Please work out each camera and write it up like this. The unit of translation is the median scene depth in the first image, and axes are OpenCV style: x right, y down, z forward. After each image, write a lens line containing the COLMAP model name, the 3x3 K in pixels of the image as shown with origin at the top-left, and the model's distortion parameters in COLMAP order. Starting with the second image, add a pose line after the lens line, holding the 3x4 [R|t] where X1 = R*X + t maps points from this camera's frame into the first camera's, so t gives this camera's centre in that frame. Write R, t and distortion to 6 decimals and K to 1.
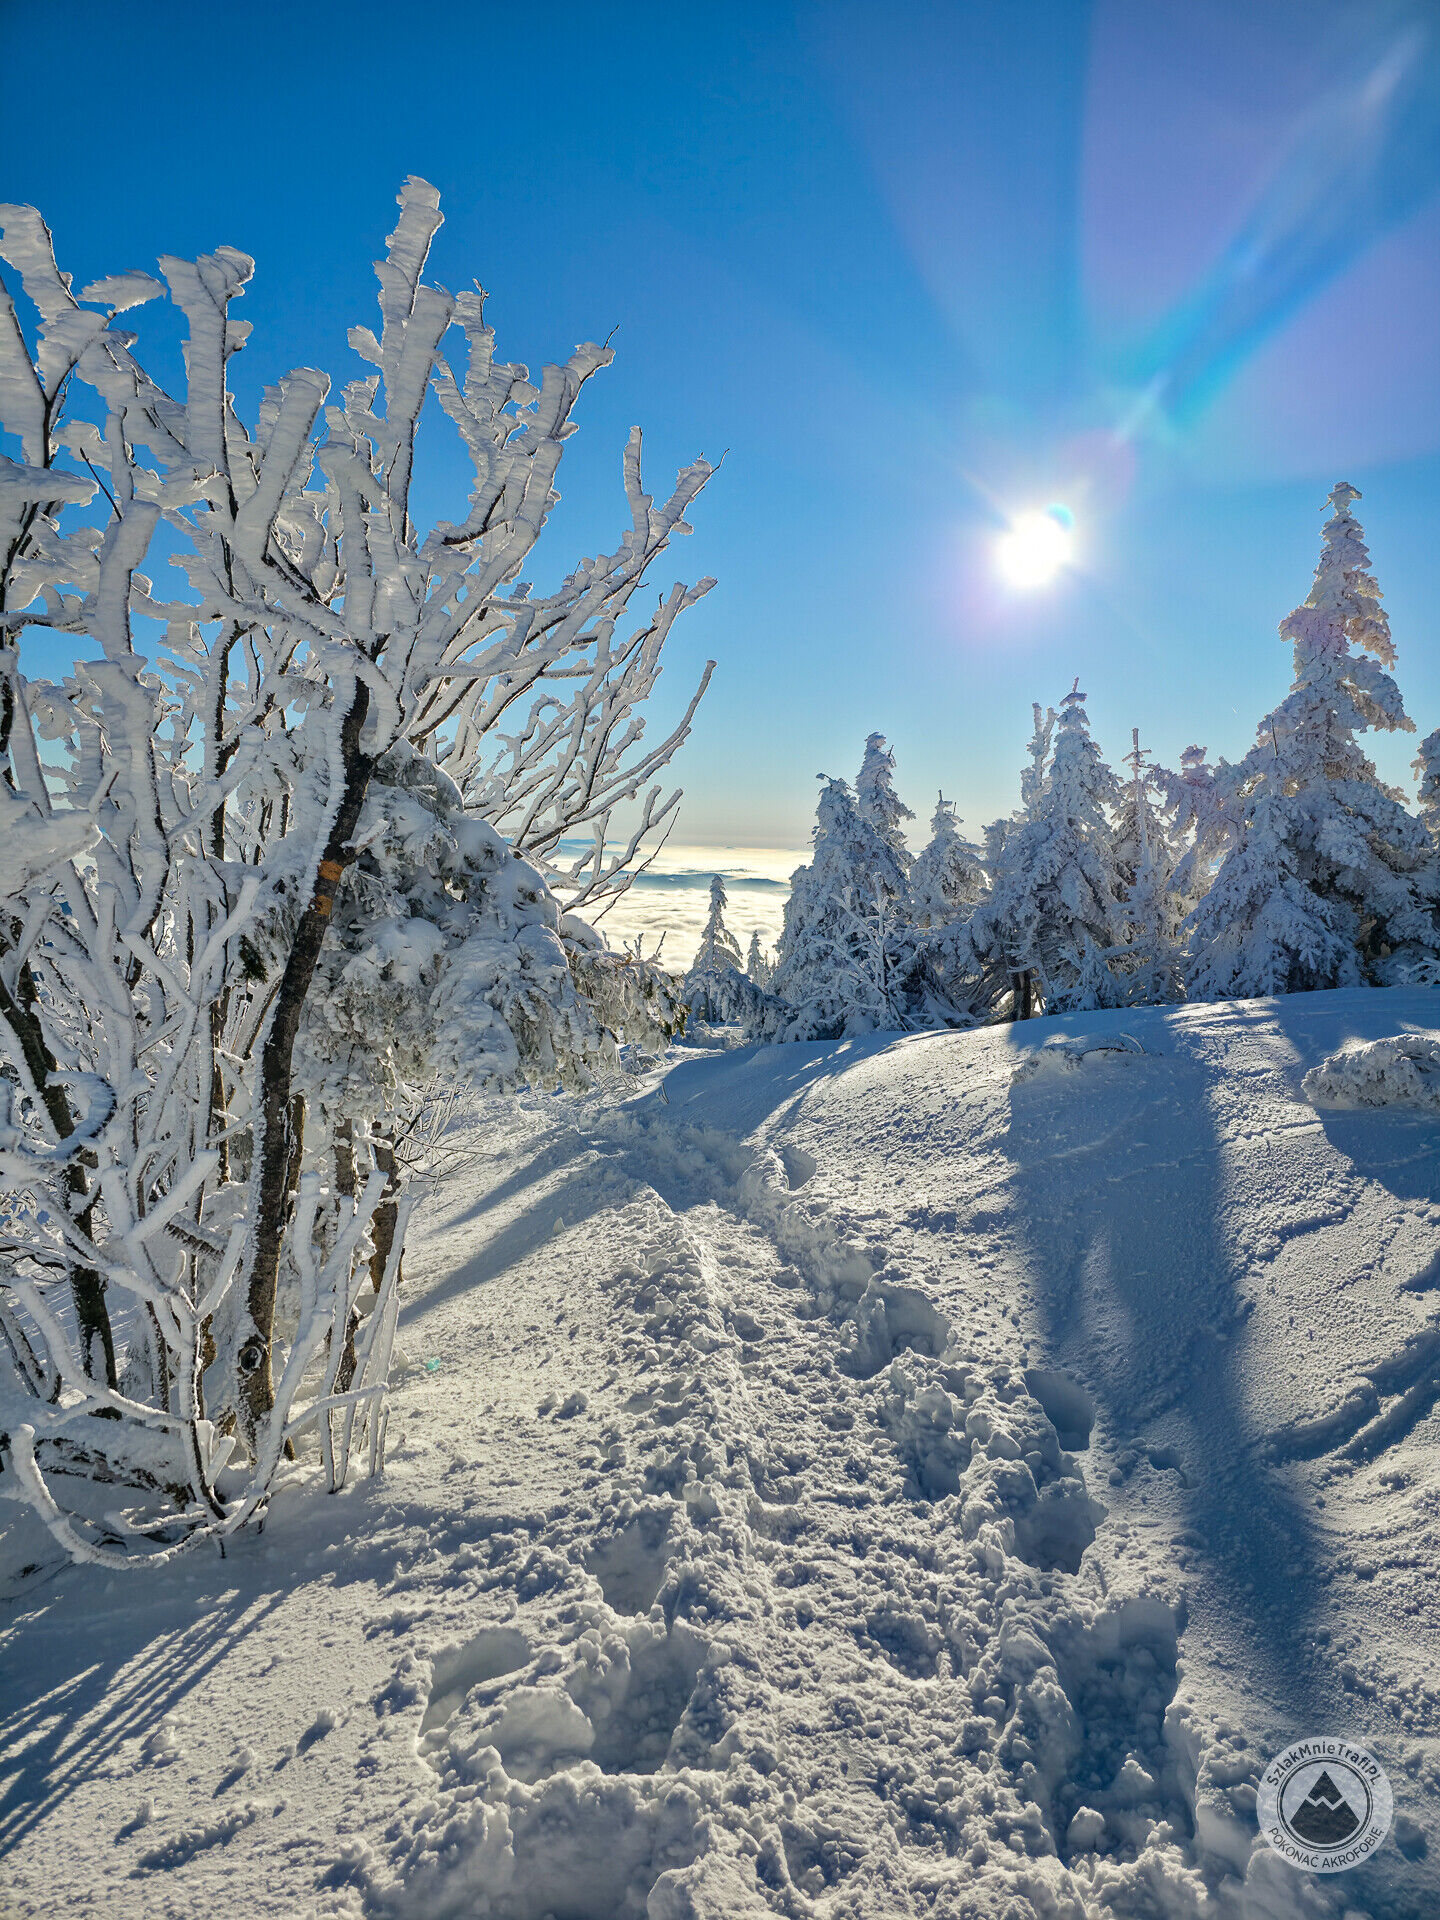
lens RADIAL K [[1292.7, 0, 719.6], [0, 1292.7, 965.4], [0, 0, 1]] dist [0.005927, 0.001413]
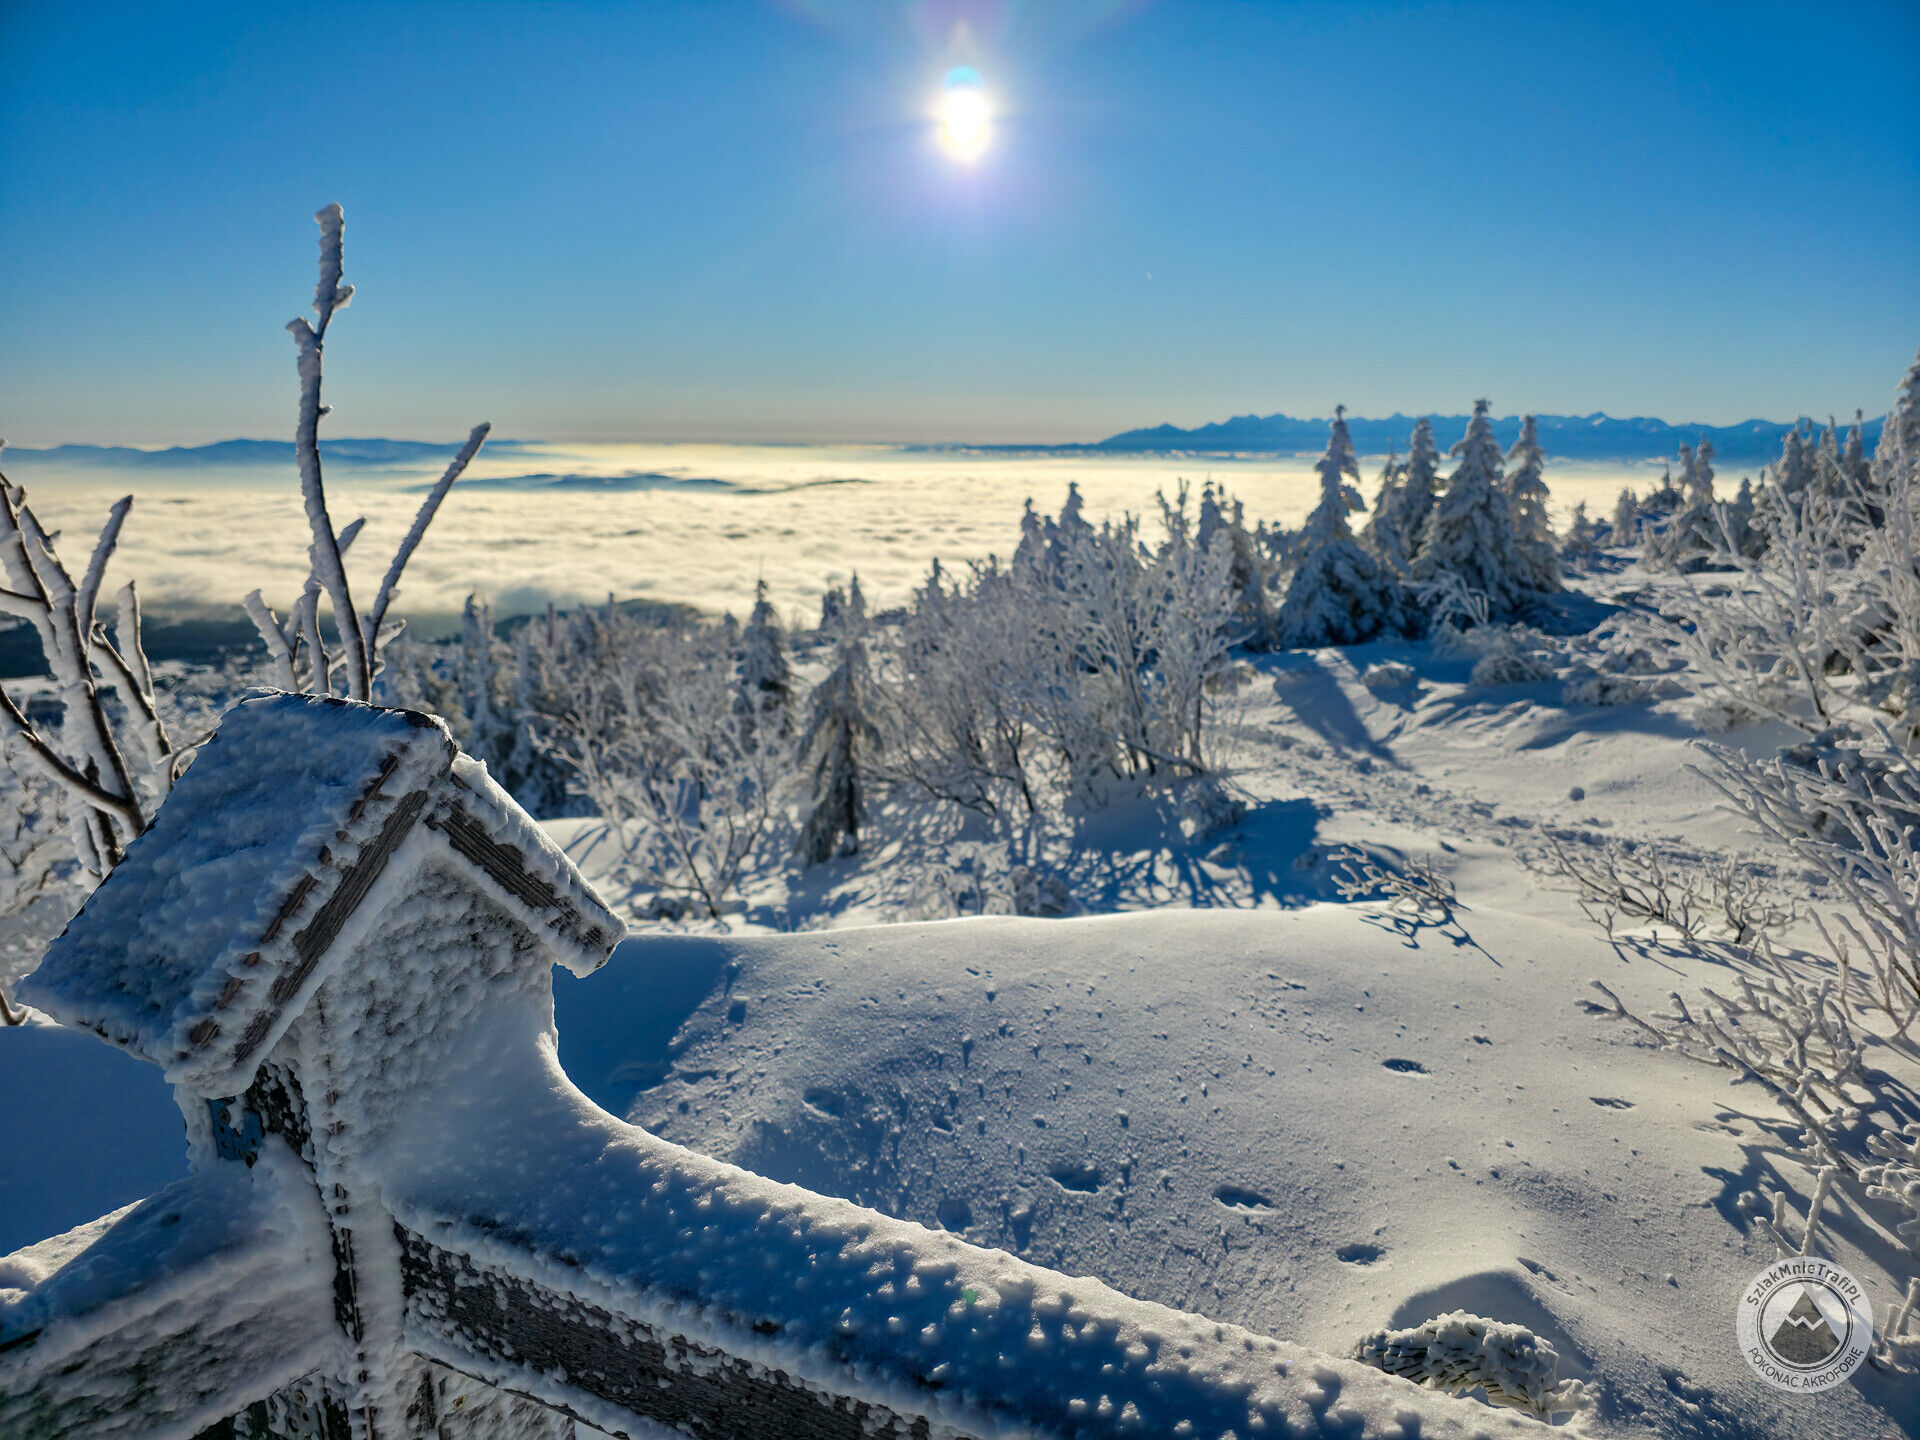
lens RADIAL K [[1292.7, 0, 961.1], [0, 1292.7, 716.6], [0, 0, 1]] dist [0.005927, 0.001413]
pose [[0.974709, -0.069411, 0.212423, -0.673752], [0.044537, 0.991808, 0.119720, -0.137204], [-0.218993, -0.107232, 0.969816, -1.087659]]
